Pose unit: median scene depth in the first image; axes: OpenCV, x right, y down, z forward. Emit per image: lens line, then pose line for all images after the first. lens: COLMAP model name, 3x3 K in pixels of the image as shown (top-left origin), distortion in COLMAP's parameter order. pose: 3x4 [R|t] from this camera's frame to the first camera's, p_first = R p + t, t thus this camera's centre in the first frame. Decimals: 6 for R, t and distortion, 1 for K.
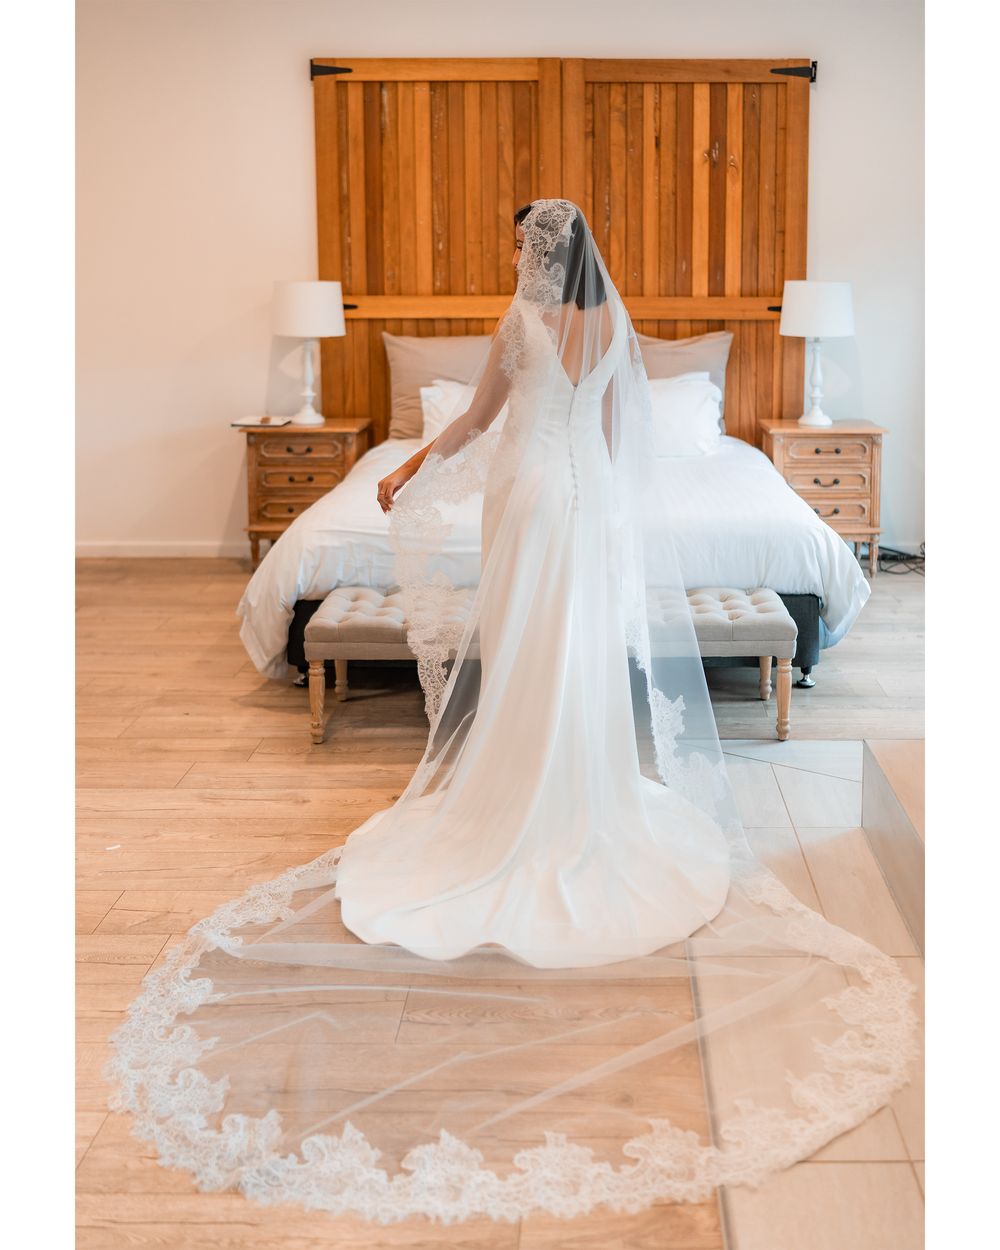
lens RADIAL K [[1912.7, 0, 562.9], [0, 1912.7, 624.5], [0, 0, 1]] dist [-0.002684, -0.005382]
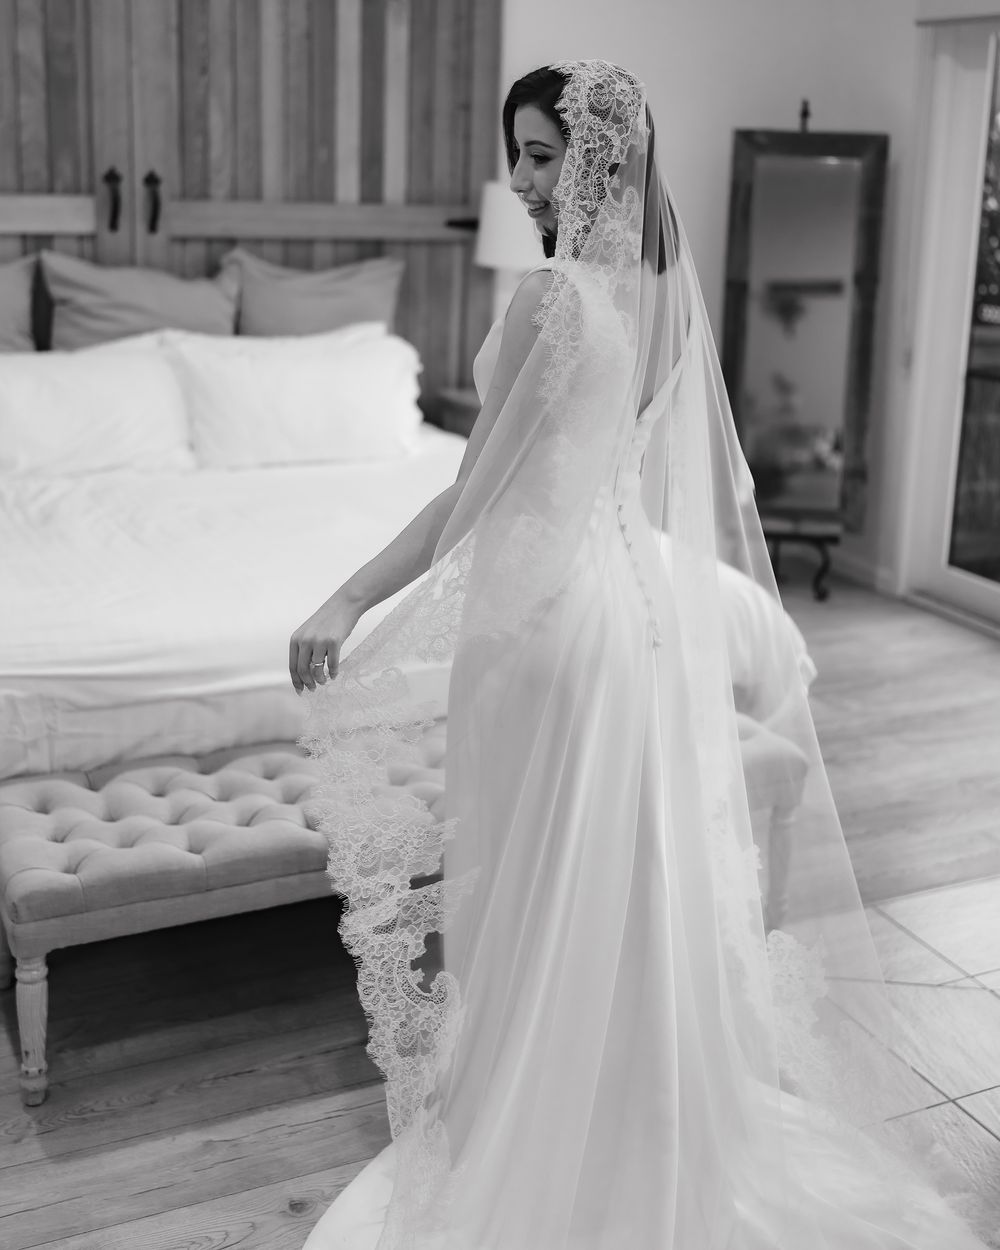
lens RADIAL K [[1912.7, 0, 562.9], [0, 1912.7, 624.5], [0, 0, 1]] dist [-0.002684, -0.005382]
pose [[0.845529, -0.100908, 0.524307, -0.220908], [0.057796, 0.993506, 0.098004, -0.090669], [-0.530792, -0.052562, 0.845871, 0.416388]]
